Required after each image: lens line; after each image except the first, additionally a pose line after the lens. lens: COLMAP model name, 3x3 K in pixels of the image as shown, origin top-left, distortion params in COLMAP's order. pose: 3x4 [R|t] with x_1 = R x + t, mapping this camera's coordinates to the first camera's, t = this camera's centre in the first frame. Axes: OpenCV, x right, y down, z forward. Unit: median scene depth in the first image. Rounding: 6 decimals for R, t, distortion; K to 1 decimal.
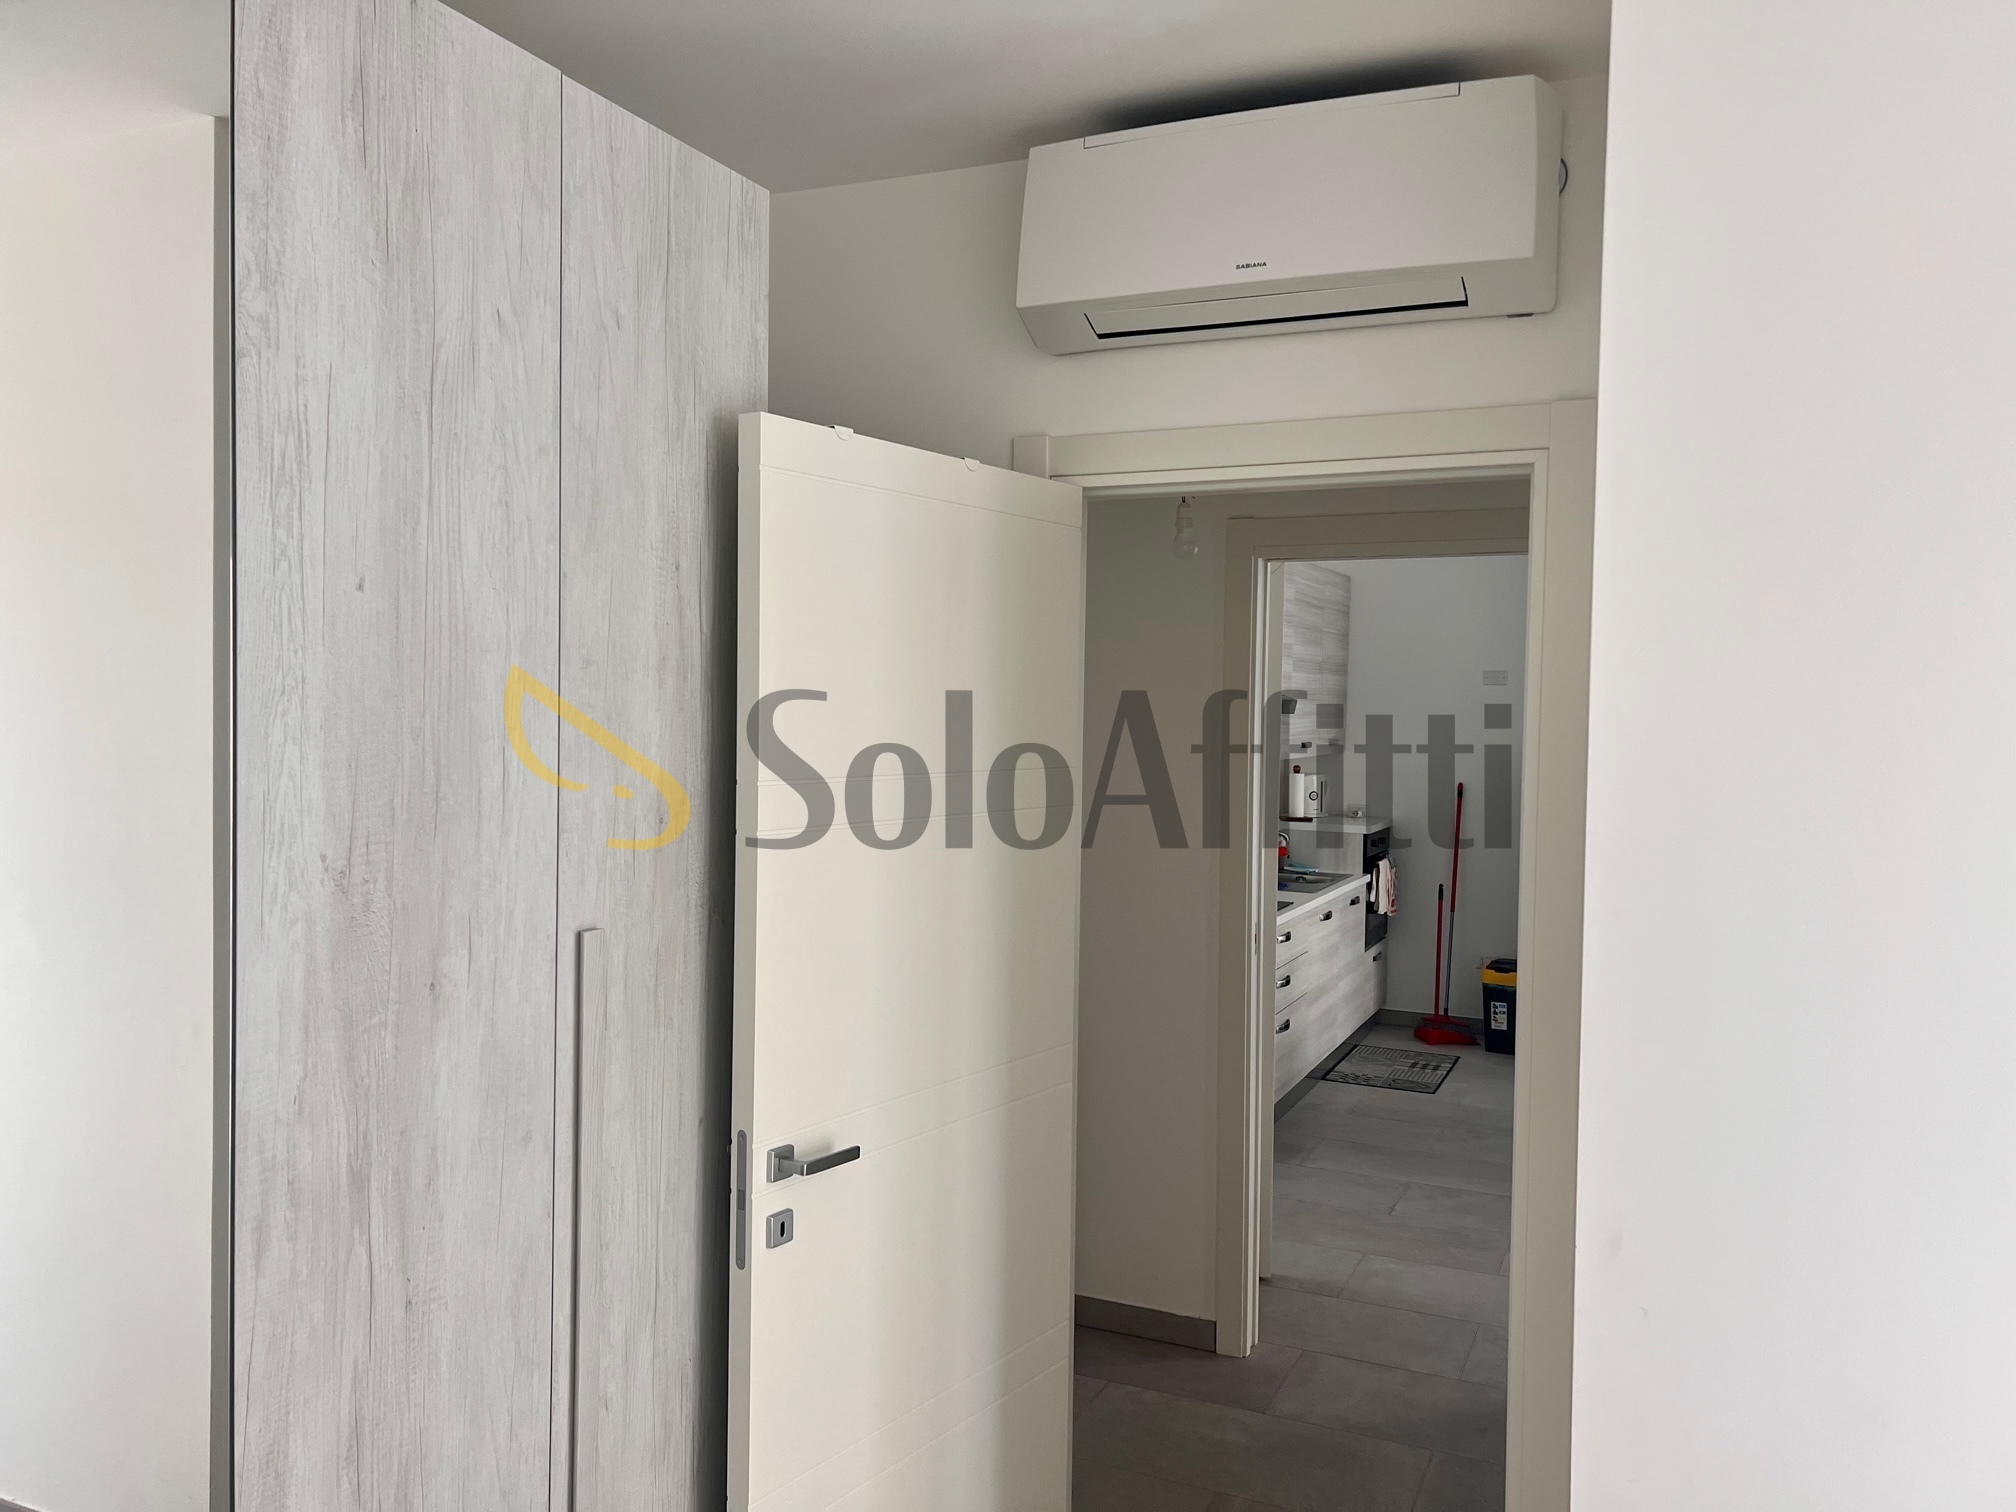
lens RADIAL K [[1520.0, 0, 1010.8], [0, 1520.0, 768.0], [0, 0, 1]] dist [0.068371, -0.086731]
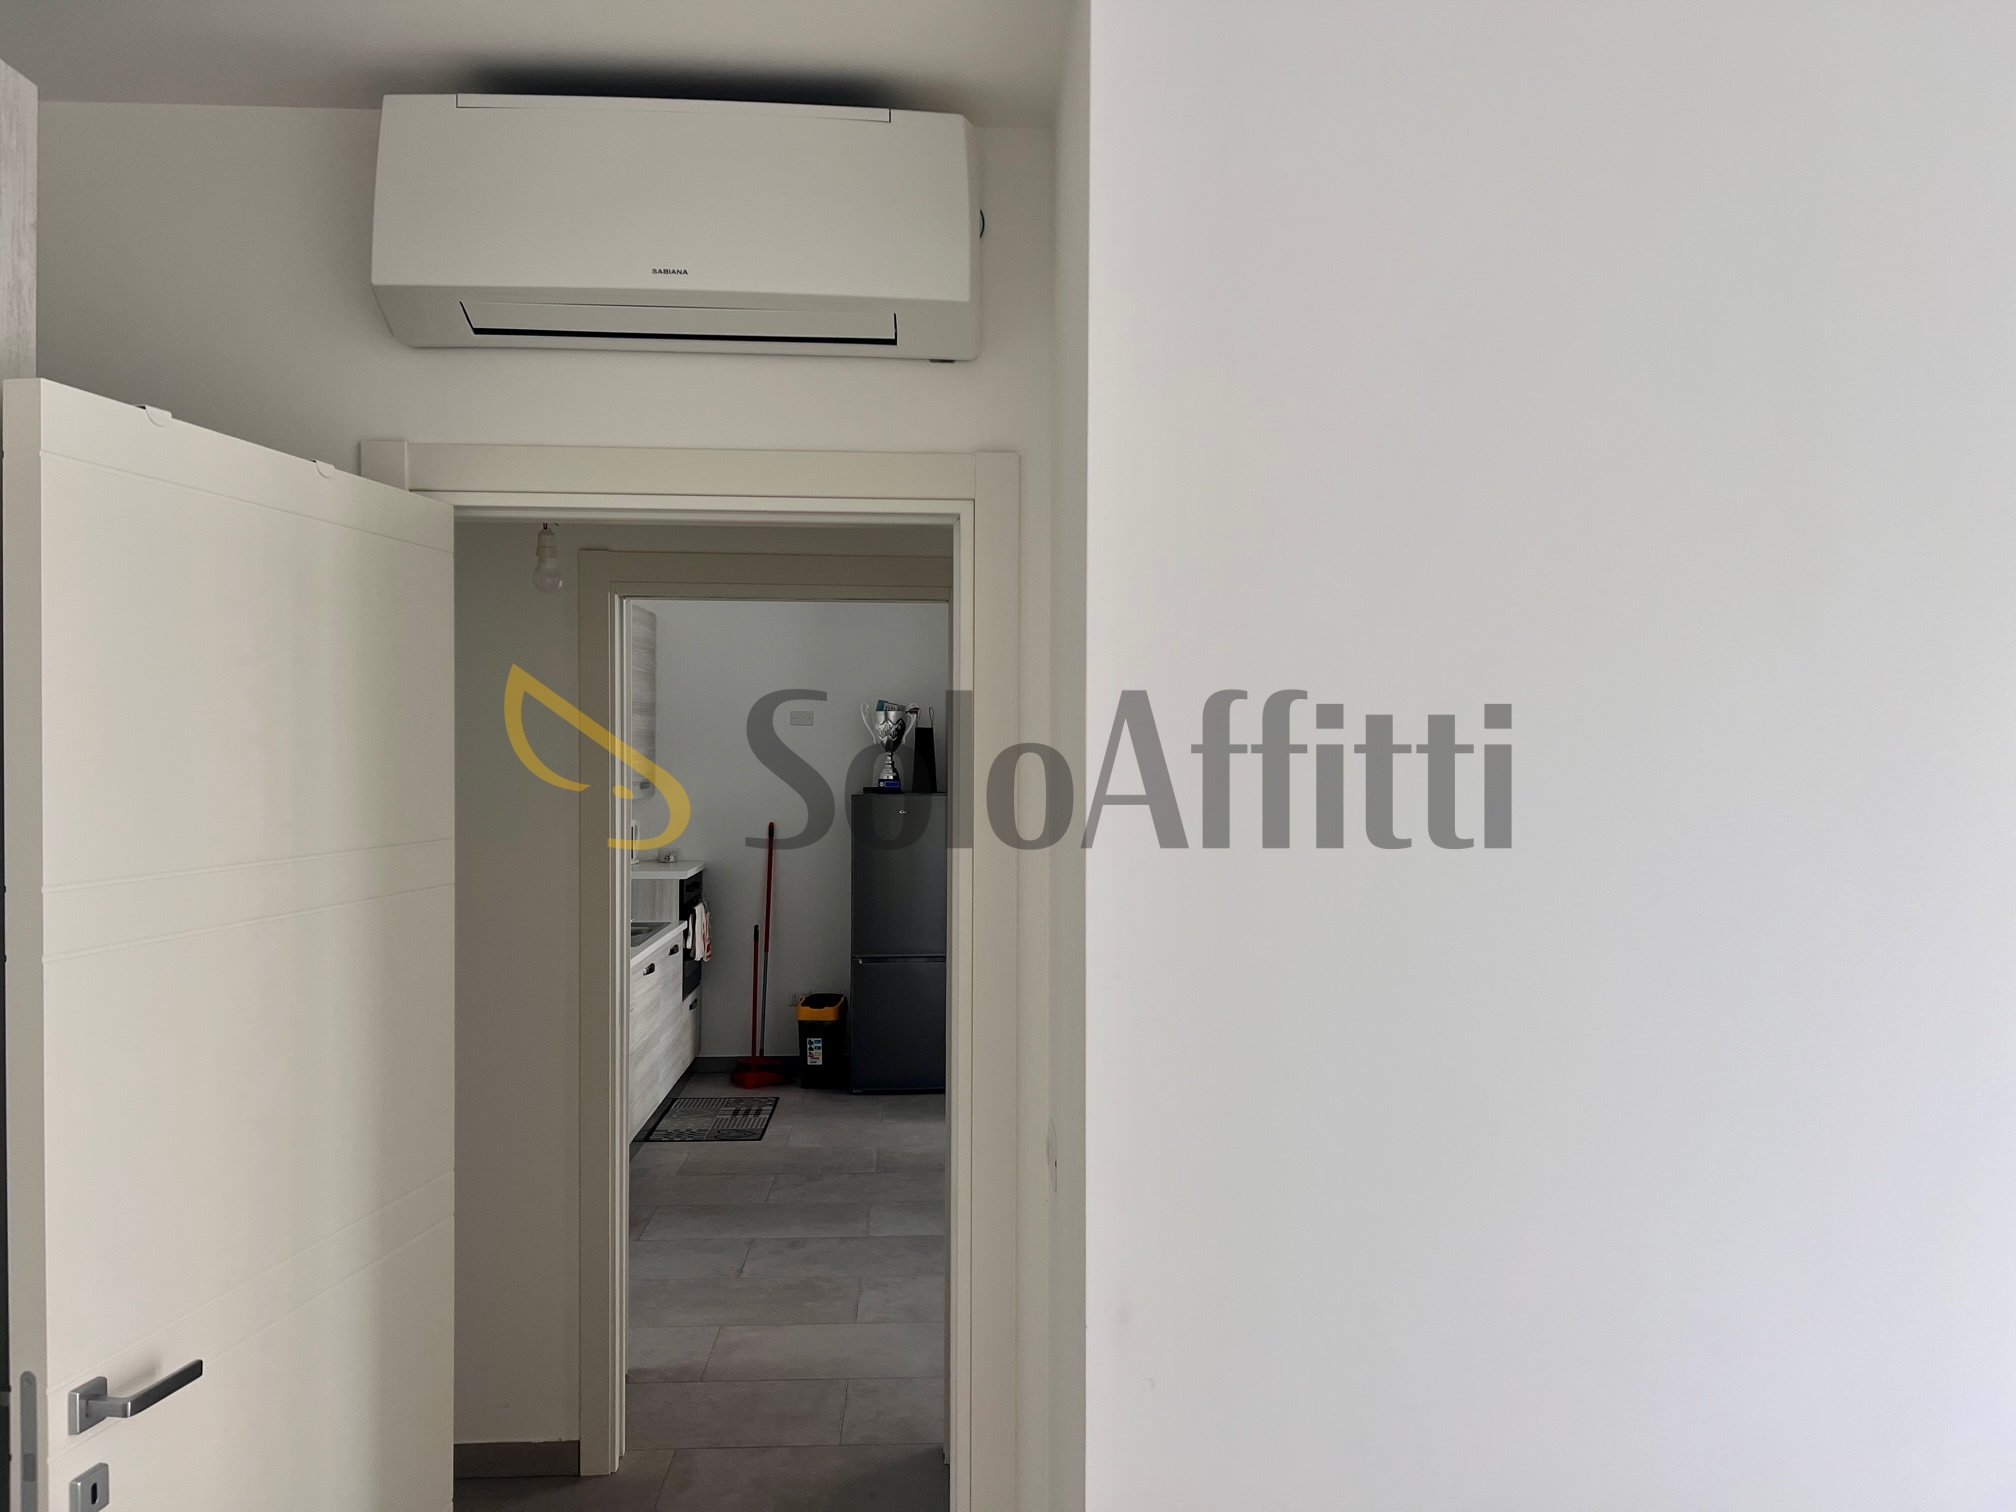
lens RADIAL K [[1520.0, 0, 1016.8], [0, 1520.0, 769.2], [0, 0, 1]] dist [0.068371, -0.086731]
pose [[0.885117, -0.020670, 0.464910, -0.061025], [0.030773, 0.999426, -0.014152, -0.014033], [-0.464351, 0.026833, 0.885245, 0.088223]]
